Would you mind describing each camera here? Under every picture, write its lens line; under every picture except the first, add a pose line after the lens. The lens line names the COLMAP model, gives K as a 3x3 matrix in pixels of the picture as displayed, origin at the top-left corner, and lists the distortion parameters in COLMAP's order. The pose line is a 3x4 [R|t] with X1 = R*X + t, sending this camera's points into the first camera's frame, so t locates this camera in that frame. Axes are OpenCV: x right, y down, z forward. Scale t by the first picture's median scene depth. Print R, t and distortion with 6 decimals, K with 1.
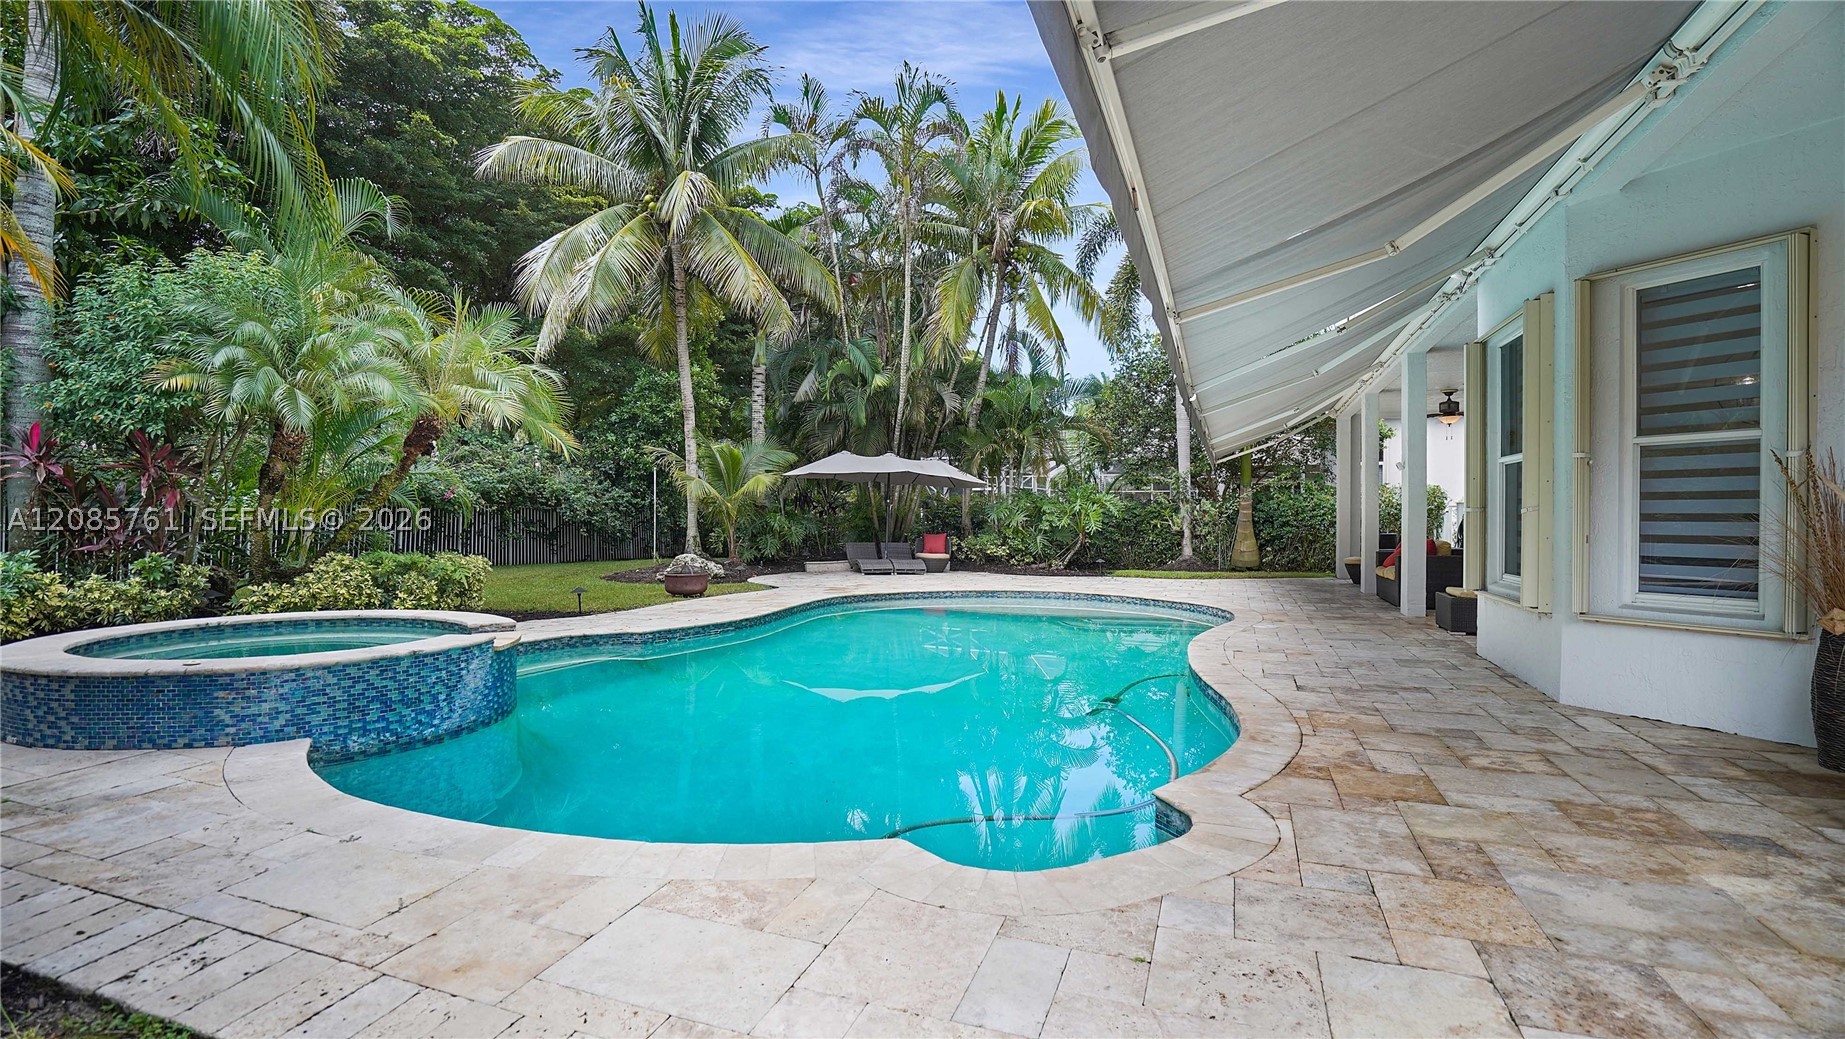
lens RADIAL K [[867.3, 0, 922.5], [0, 867.3, 519.5], [0, 0, 1]] dist [-0.063986, 0.025318]
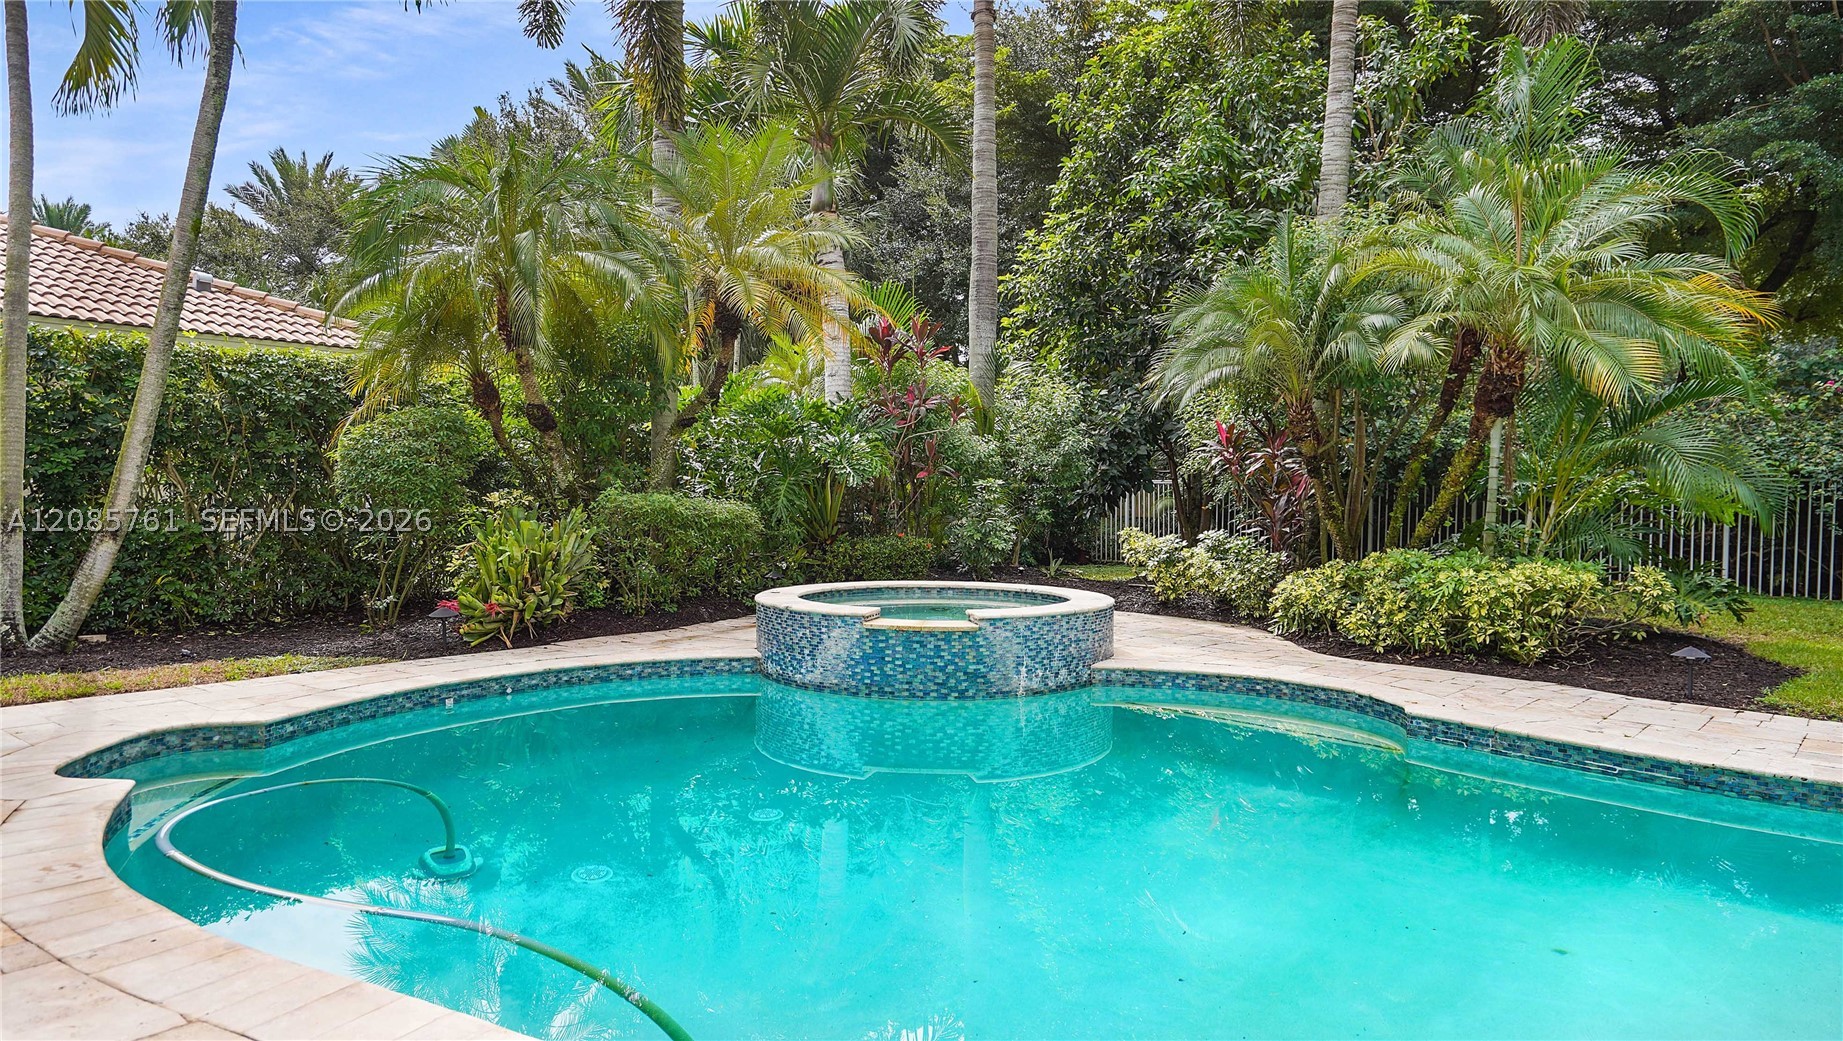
lens RADIAL K [[1137.0, 0, 921.5], [0, 1137.0, 520.5], [0, 0, 1]] dist [-0.000532, -0.000122]
pose [[-0.362435, 0.023077, -0.931723, 0.249442], [-0.012688, 0.999479, 0.029691, -0.005874], [0.931922, 0.022583, -0.361954, 0.514021]]
